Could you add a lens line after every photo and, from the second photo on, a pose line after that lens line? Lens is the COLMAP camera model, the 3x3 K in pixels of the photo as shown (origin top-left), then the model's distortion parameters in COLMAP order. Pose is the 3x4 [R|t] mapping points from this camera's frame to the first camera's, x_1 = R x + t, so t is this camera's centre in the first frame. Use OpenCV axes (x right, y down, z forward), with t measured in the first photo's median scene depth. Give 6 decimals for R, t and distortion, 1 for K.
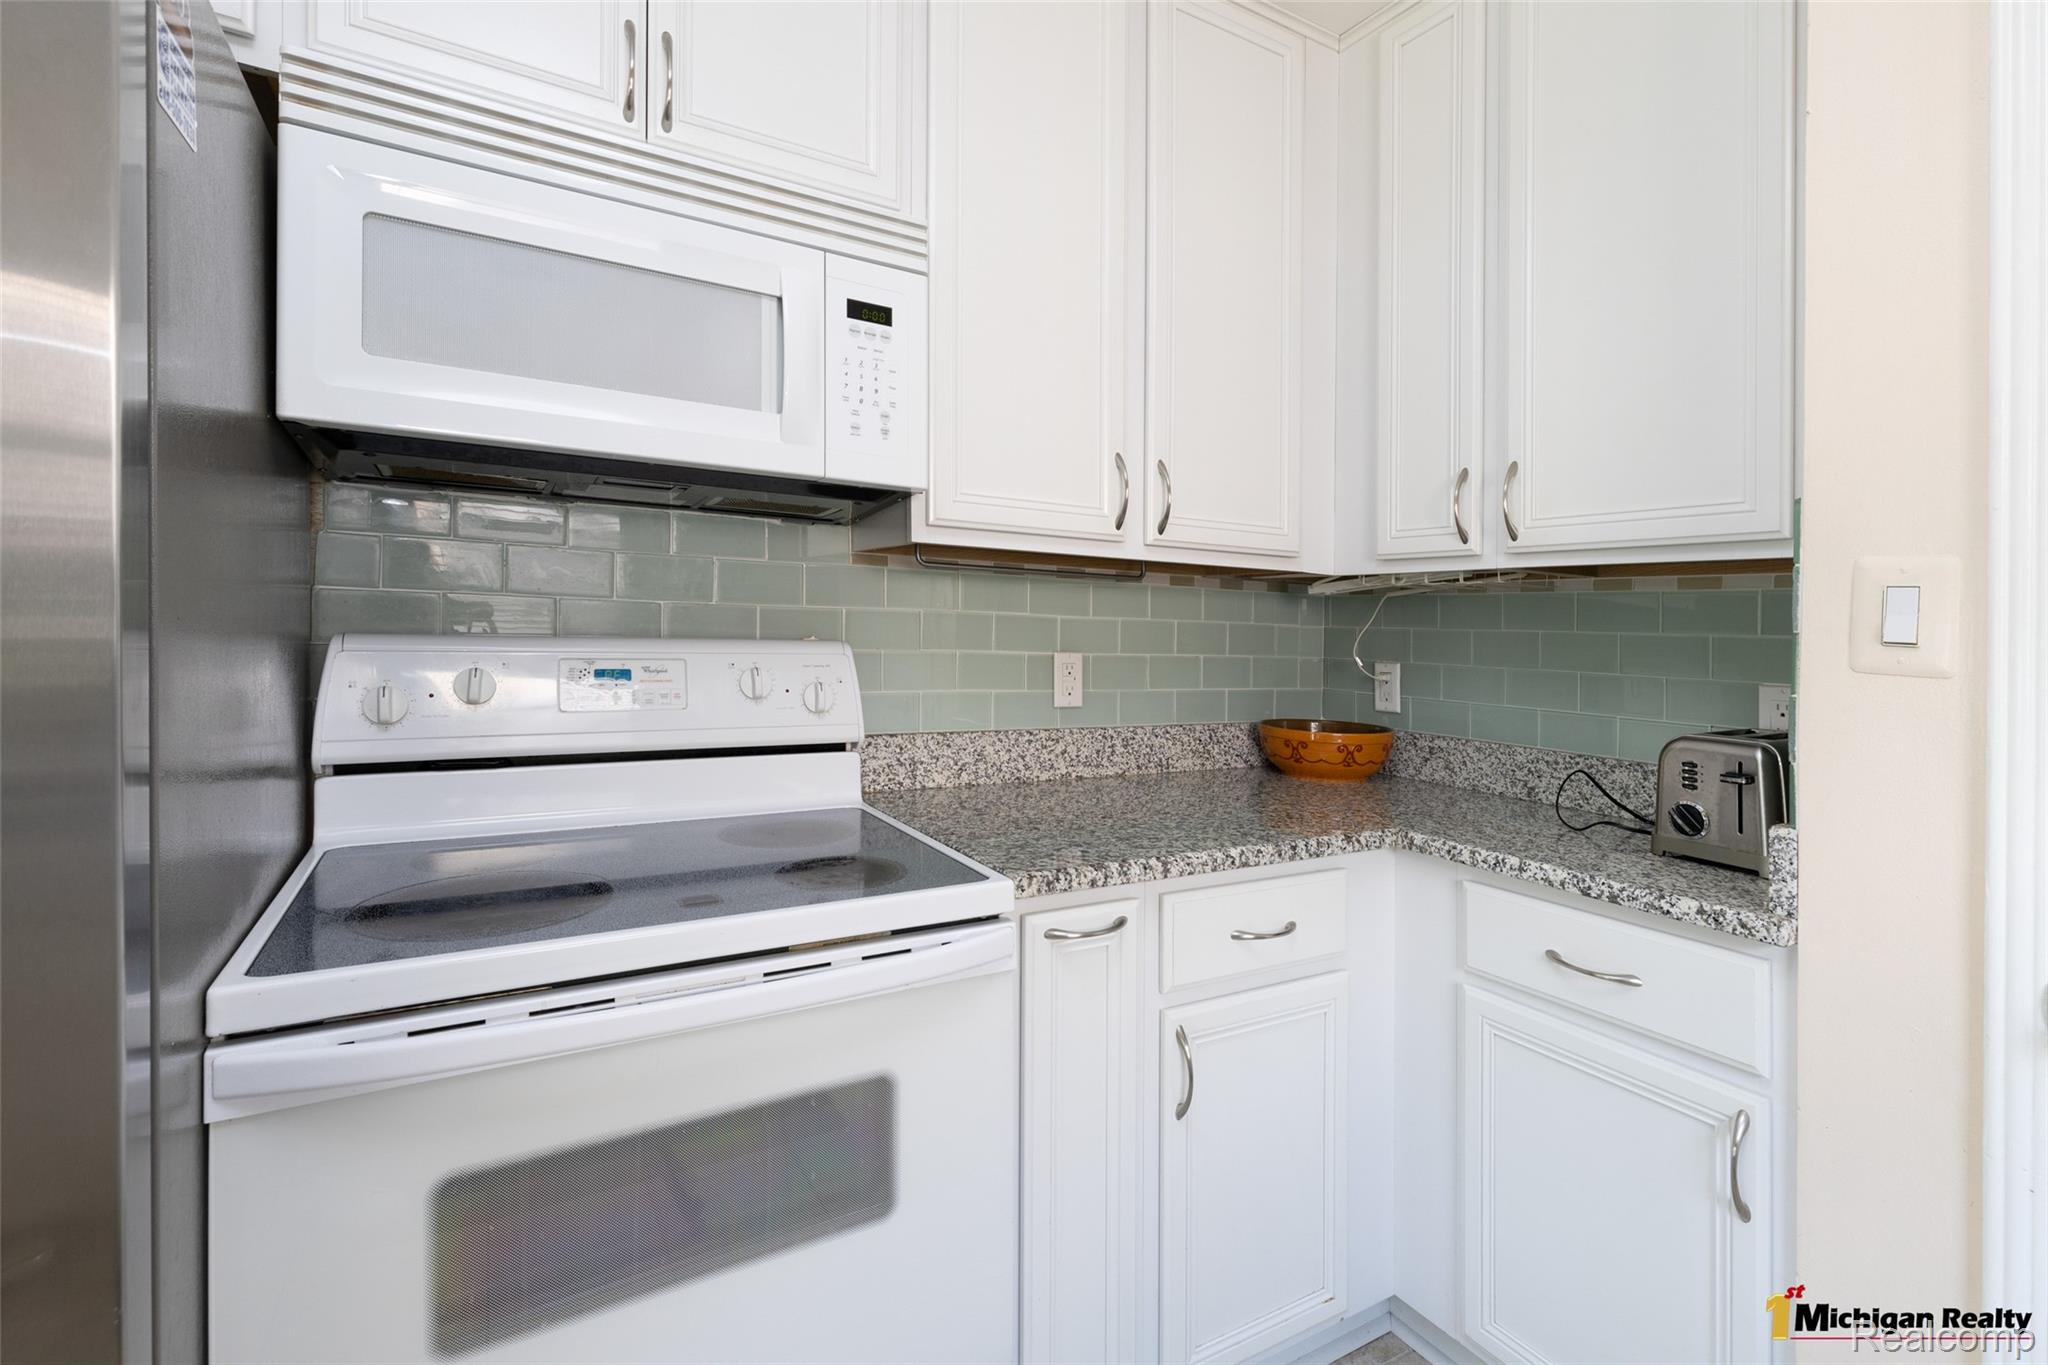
lens RADIAL K [[1030.4, 0, 1028.5], [0, 1030.4, 587.4], [0, 0, 1]] dist [0.003988, -0.000060]
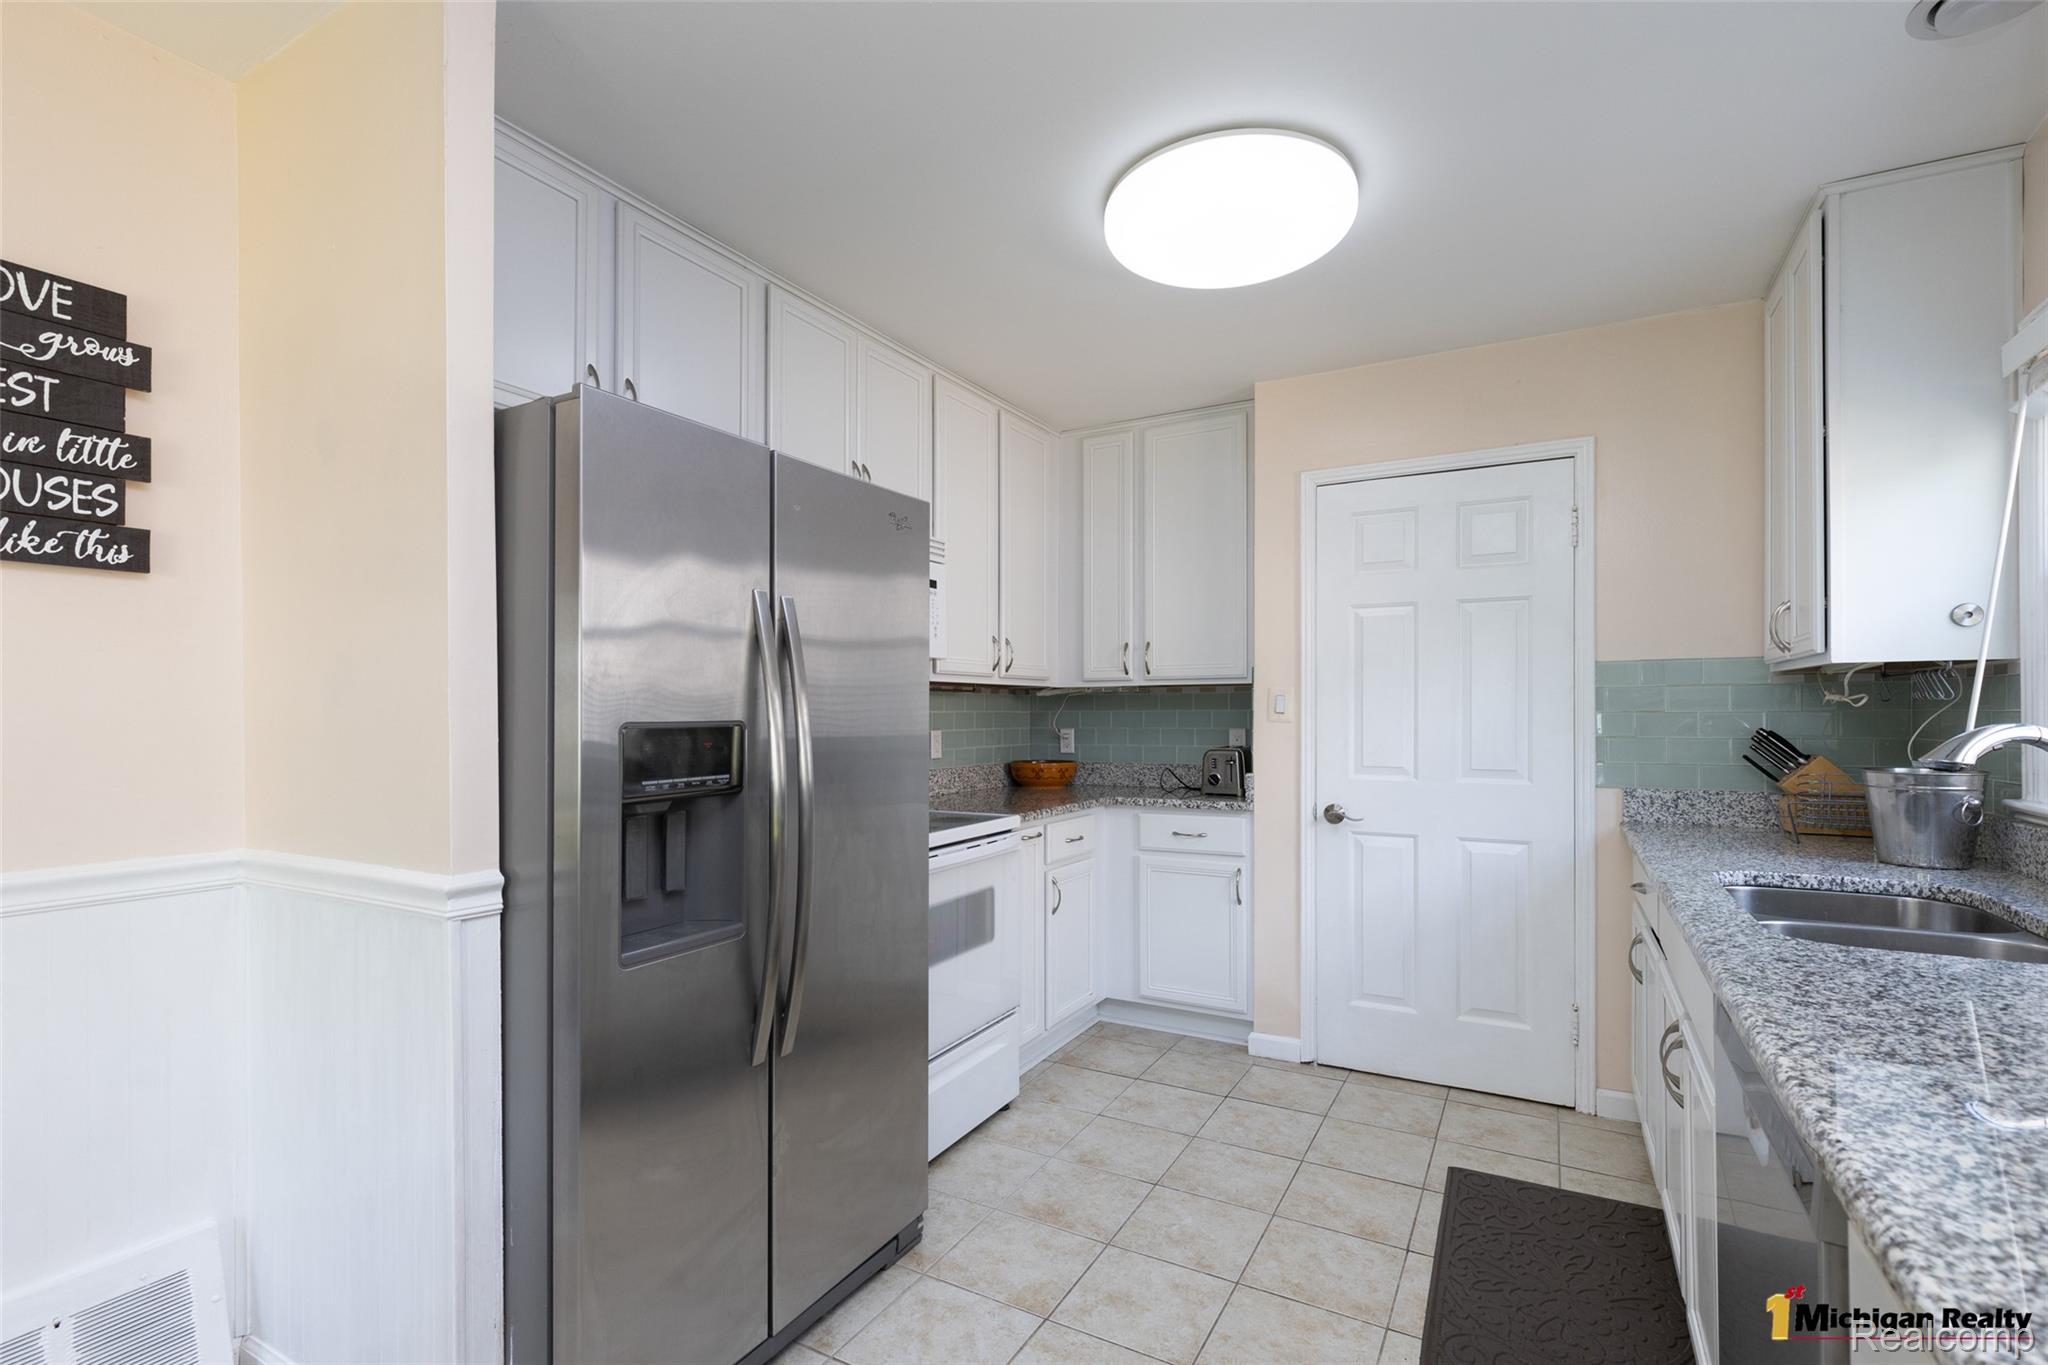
lens RADIAL K [[921.0, 0, 1029.0], [0, 921.0, 694.5], [0, 0, 1]] dist [0.017598, -0.004714]
pose [[0.884429, -0.025693, 0.465966, -0.743371], [0.015346, 0.999544, 0.025987, -0.055729], [-0.466422, -0.015833, 0.884421, -0.739953]]
